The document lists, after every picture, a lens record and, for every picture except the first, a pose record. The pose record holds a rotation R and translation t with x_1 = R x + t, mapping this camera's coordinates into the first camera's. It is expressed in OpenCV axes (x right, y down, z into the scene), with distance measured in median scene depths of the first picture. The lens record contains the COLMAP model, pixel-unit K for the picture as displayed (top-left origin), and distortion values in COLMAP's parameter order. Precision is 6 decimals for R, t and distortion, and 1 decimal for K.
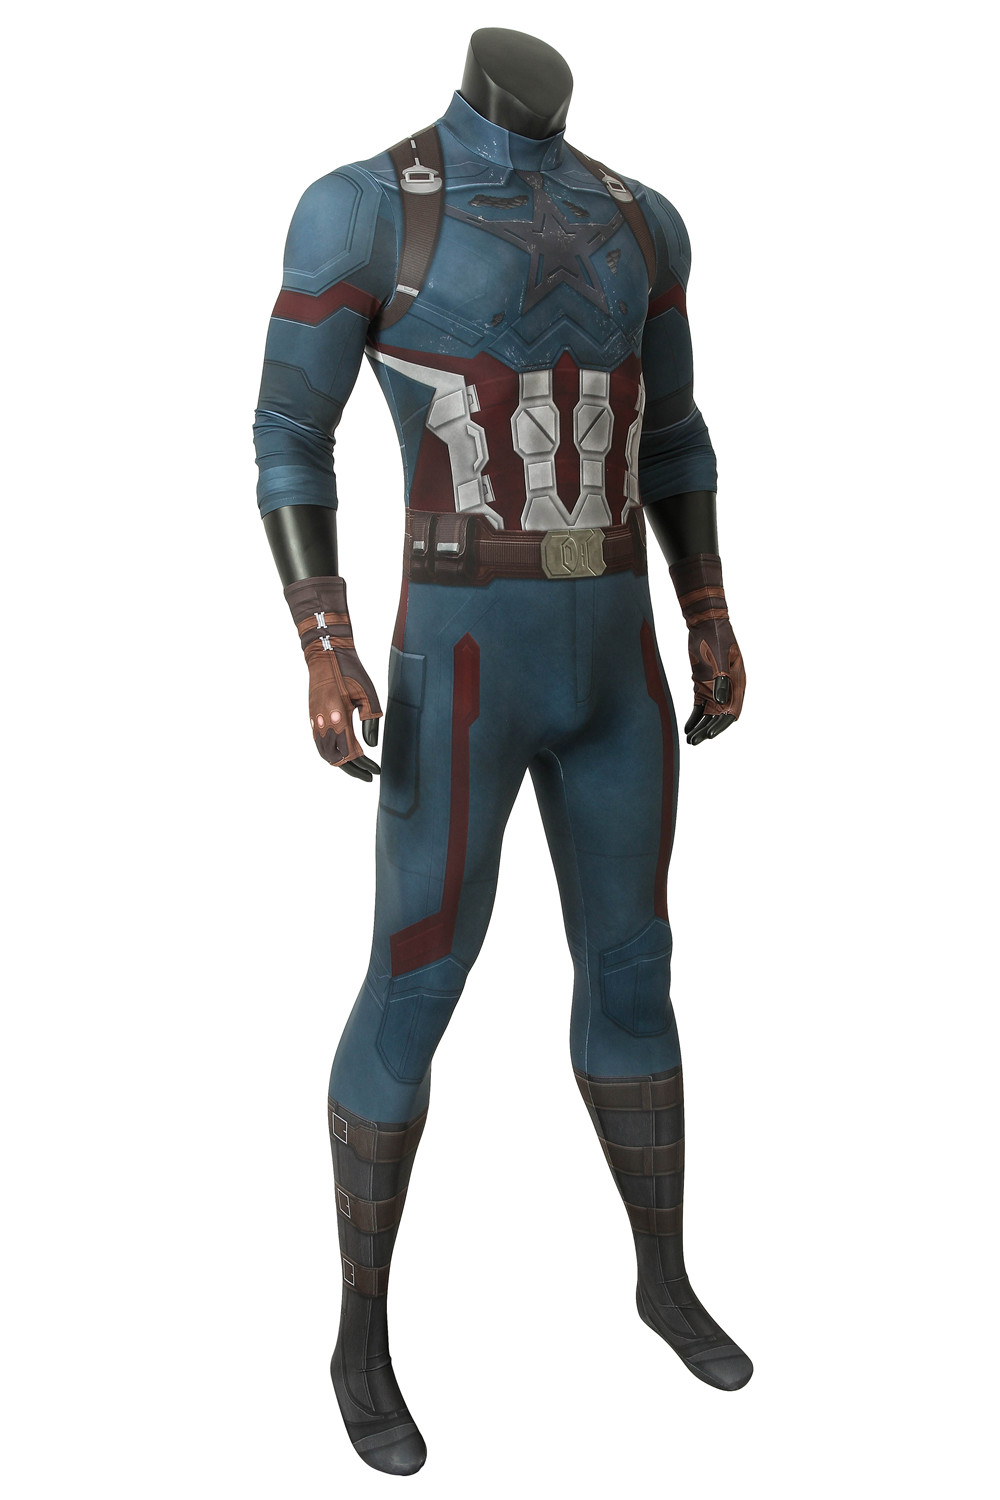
lens RADIAL K [[1770.3, 0, 500.0], [0, 1770.3, 750.0], [0, 0, 1]] dist [-0.080132, 0.026997]
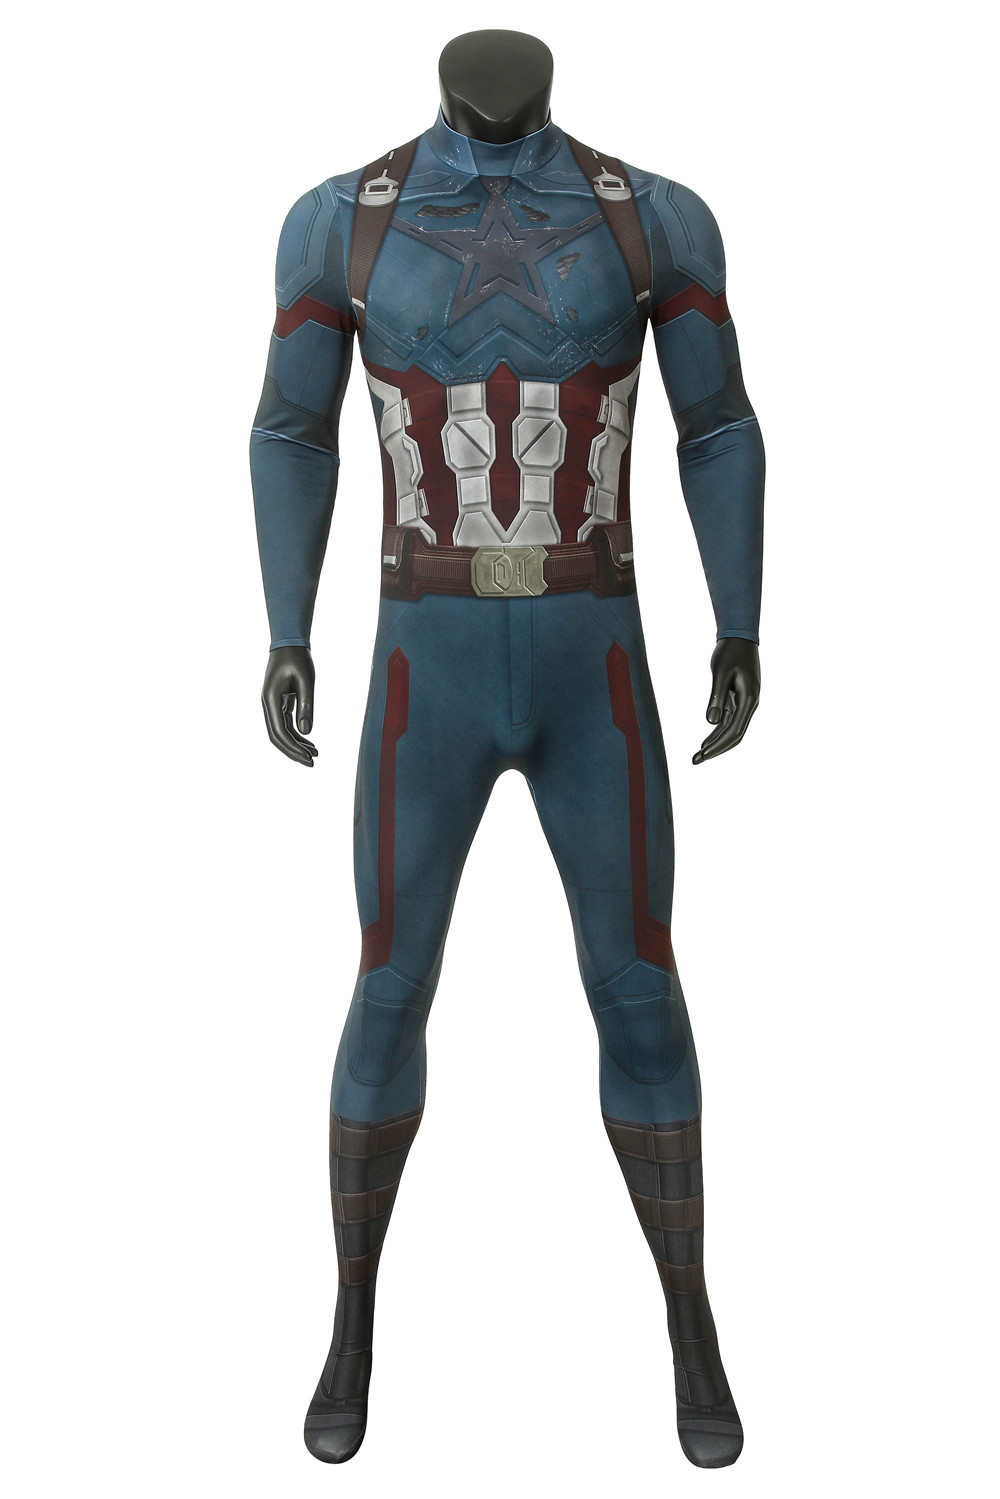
lens RADIAL K [[1849.4, 0, 596.5], [0, 1849.4, 749.1], [0, 0, 1]] dist [-0.077177, 0.013524]
pose [[0.895564, 0.087196, -0.436304, 0.540794], [-0.081491, 0.996166, 0.031816, -0.050988], [0.437406, 0.007062, 0.899236, 0.113766]]
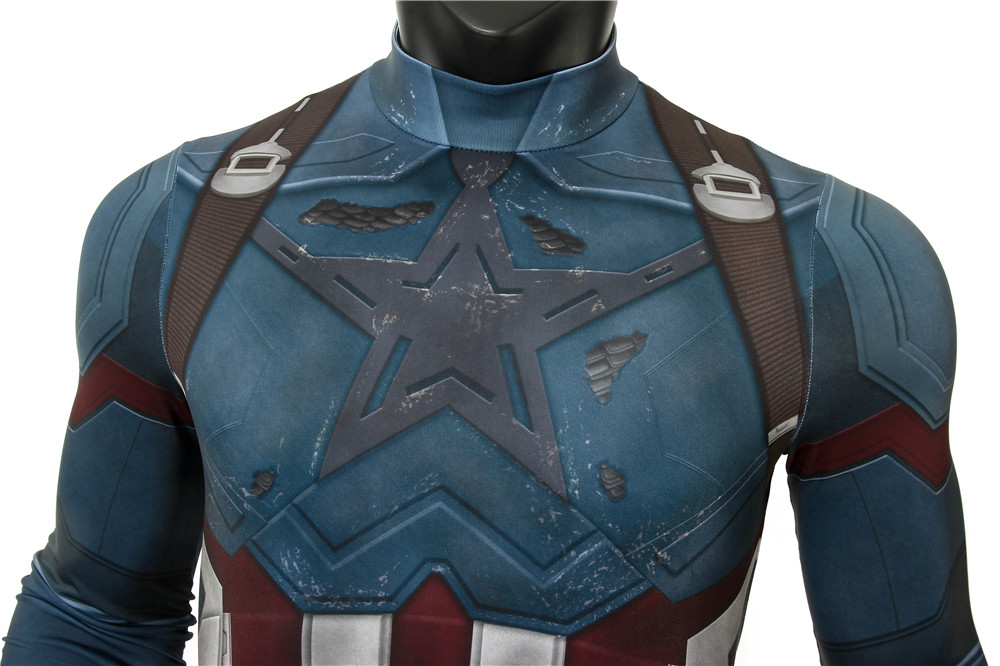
lens RADIAL K [[1086.1, 0, 500.0], [0, 1086.1, 333.0], [0, 0, 1]] dist [-0.074050, 0.005594]
pose [[0.803550, 0.081912, -0.589574, 0.191028], [-0.192167, 0.973148, -0.126706, -0.250449], [0.563364, 0.215112, 0.797714, 0.792919]]
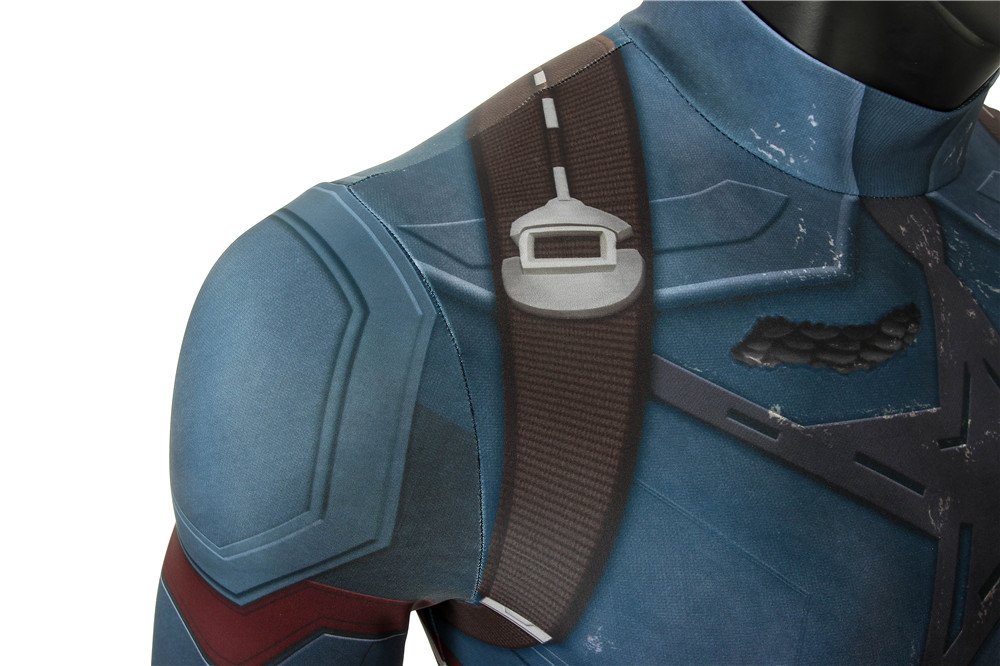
lens RADIAL K [[898.8, 0, 500.0], [0, 898.8, 333.0], [0, 0, 1]] dist [-0.060243, 0.007220]
pose [[0.995421, 0.039092, -0.087228, -0.042676], [-0.030064, 0.994278, 0.102509, -0.321931], [0.090736, -0.099418, 0.990900, 0.833695]]
